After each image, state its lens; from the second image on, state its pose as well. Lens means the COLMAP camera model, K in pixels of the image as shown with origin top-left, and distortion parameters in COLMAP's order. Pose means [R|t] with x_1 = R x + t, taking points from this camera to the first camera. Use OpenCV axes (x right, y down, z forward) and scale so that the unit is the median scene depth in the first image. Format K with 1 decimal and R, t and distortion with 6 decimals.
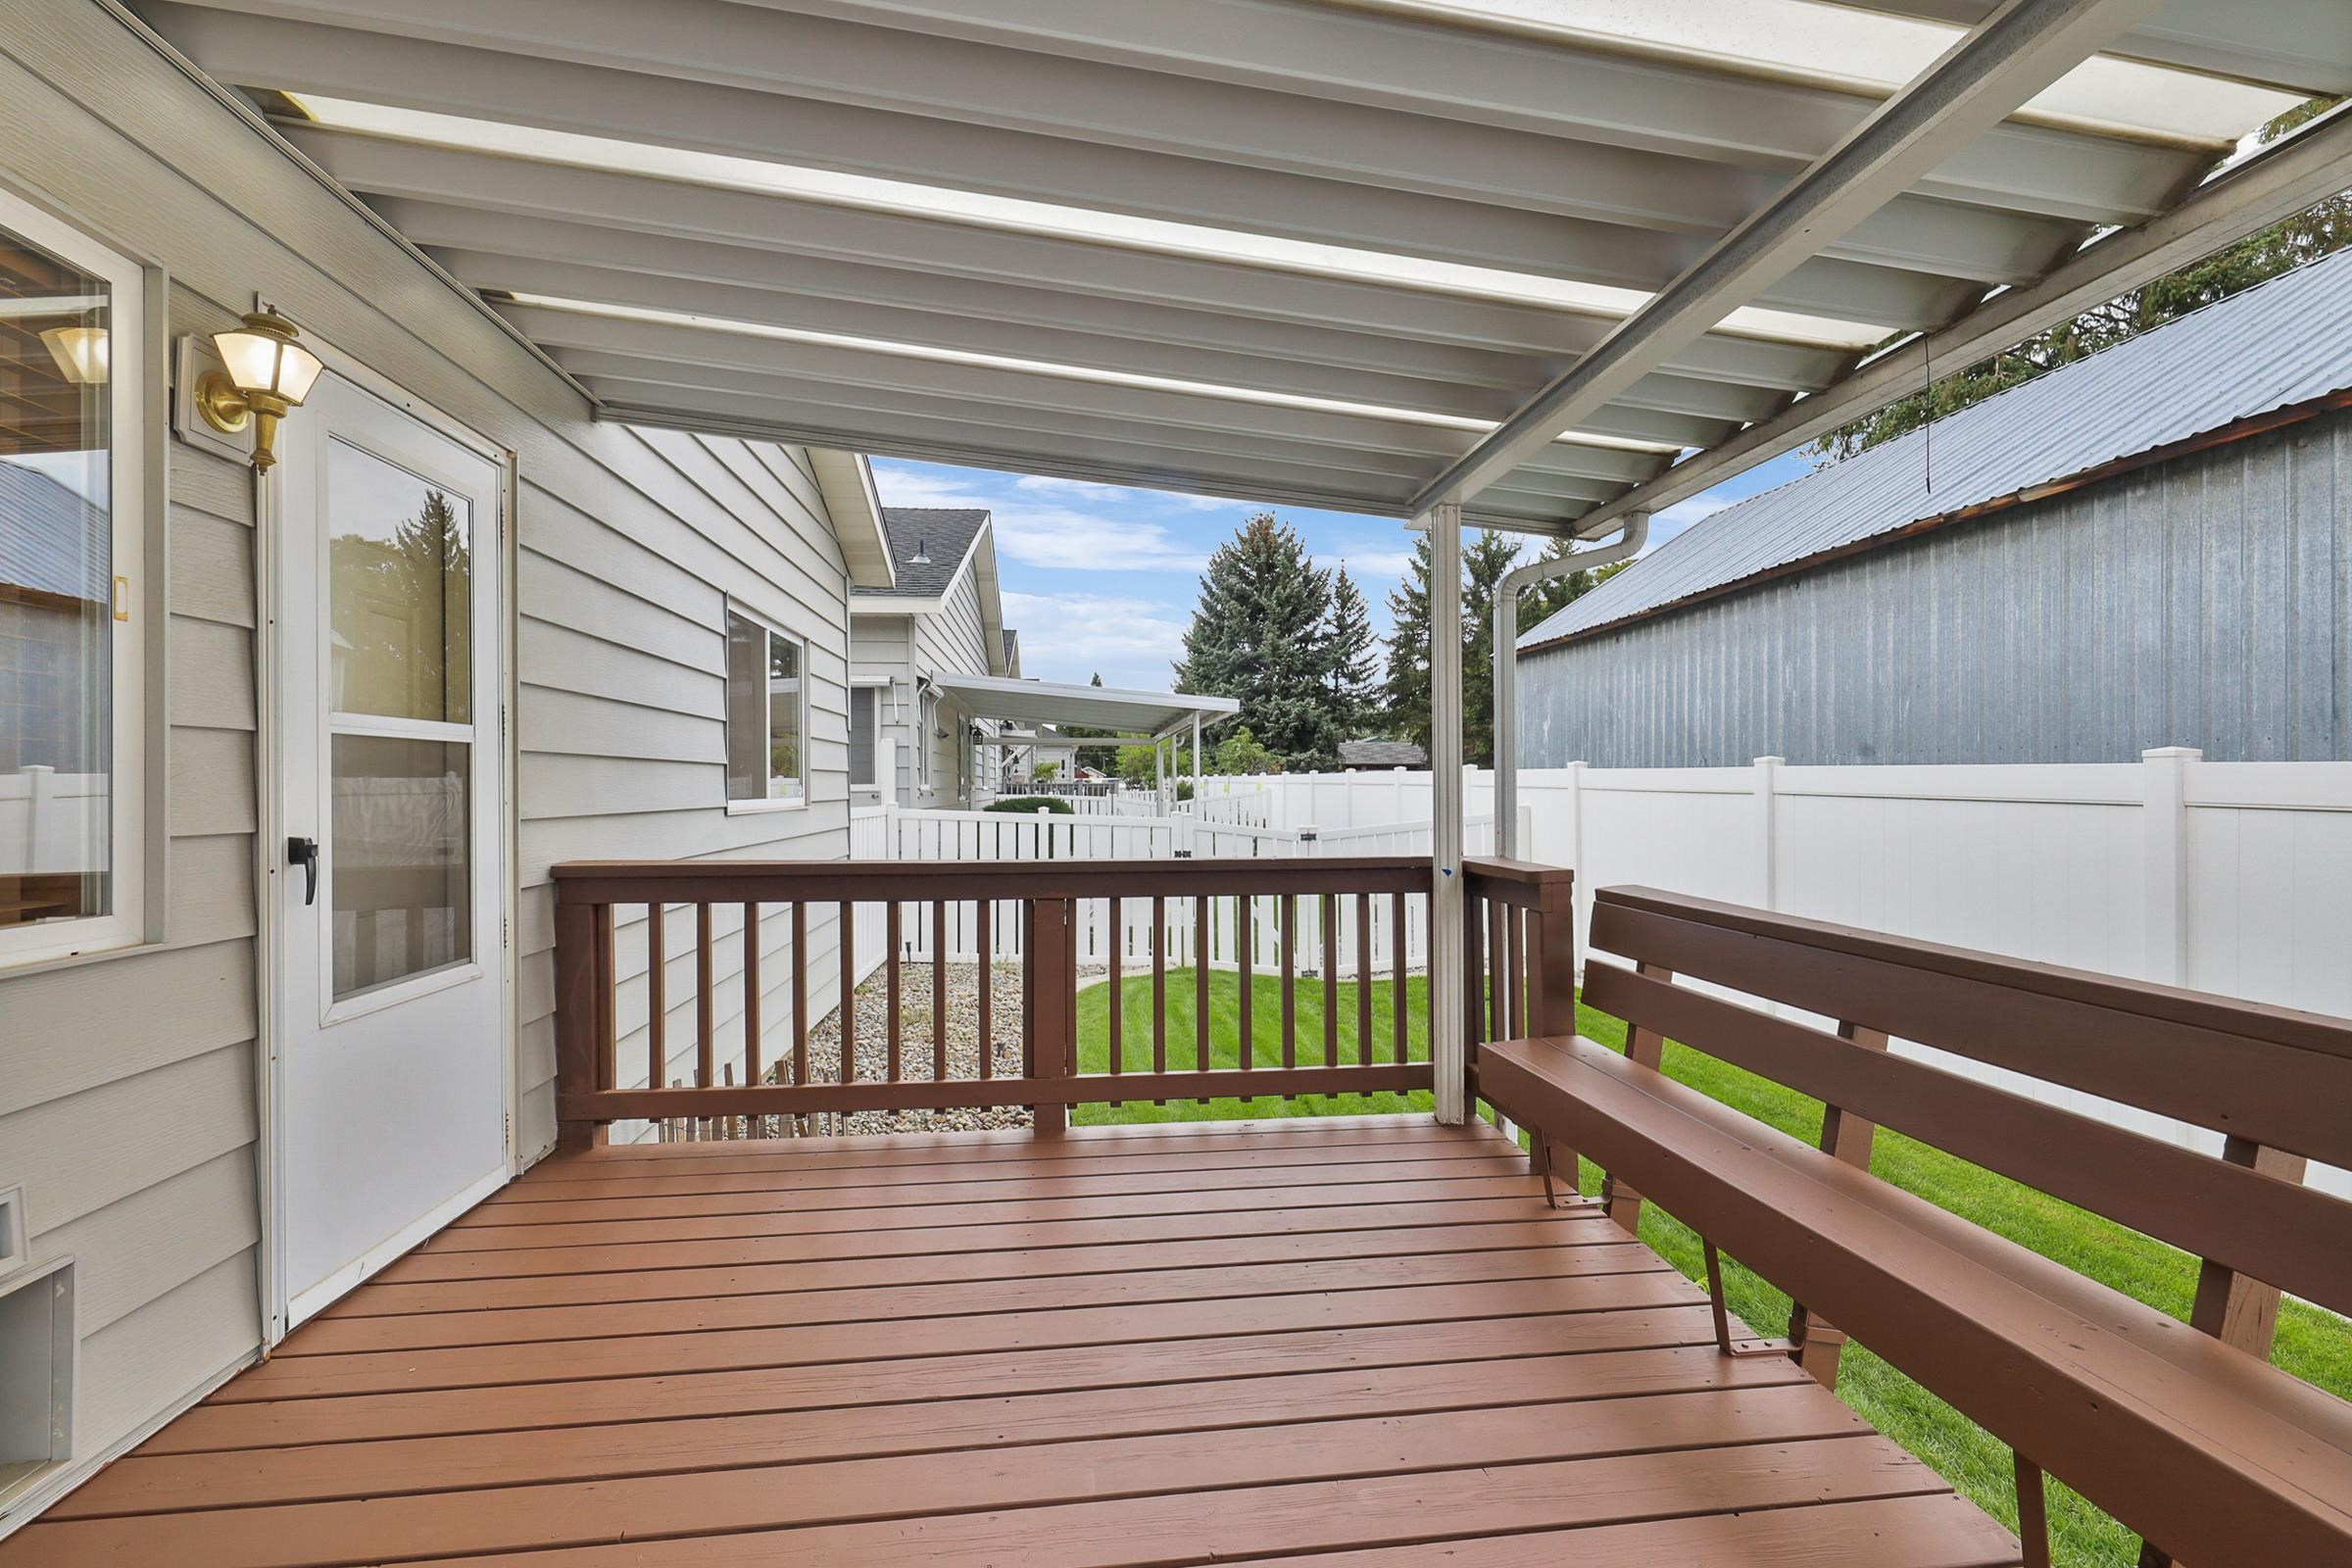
lens RADIAL K [[992.3, 0, 1177.7], [0, 992.3, 761.4], [0, 0, 1]] dist [-0.001593, -0.001143]
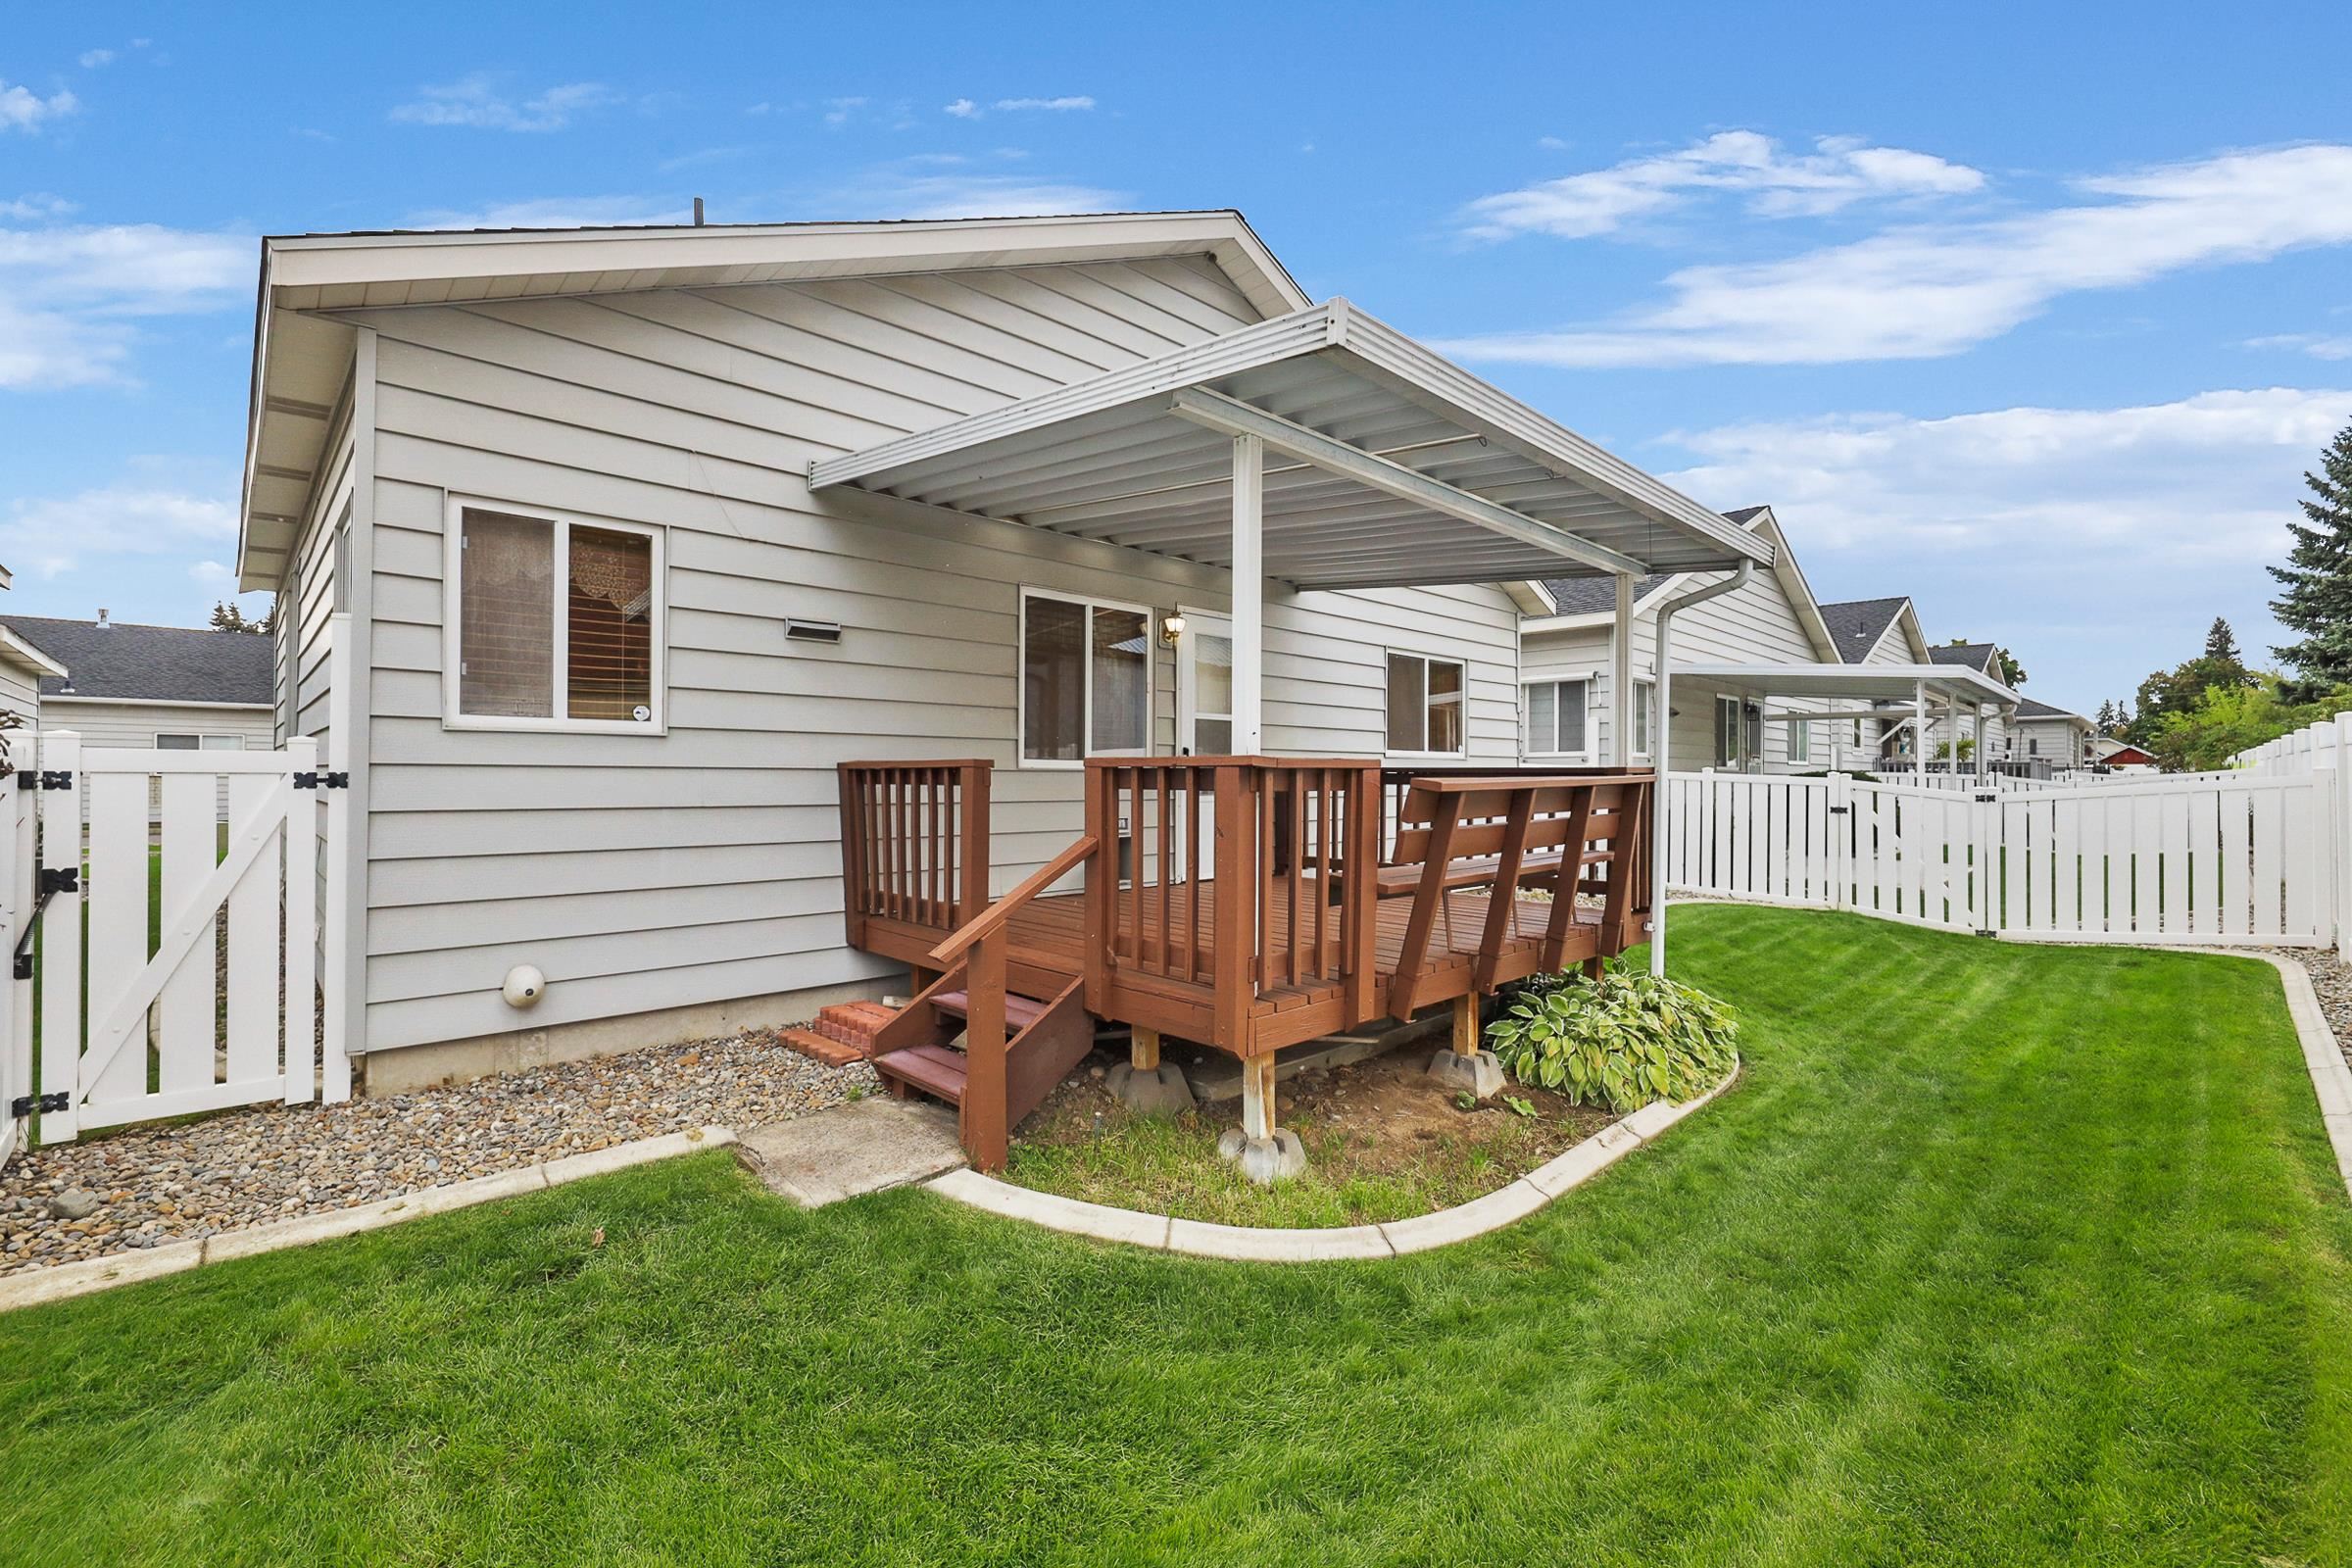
lens RADIAL K [[992.3, 0, 1177.7], [0, 992.3, 761.4], [0, 0, 1]] dist [-0.001593, -0.001143]
pose [[0.604536, 0.000644, -0.796577, 0.908148], [0.009495, 0.999923, 0.008015, 0.042759], [0.796521, -0.012408, 0.604483, -0.559068]]
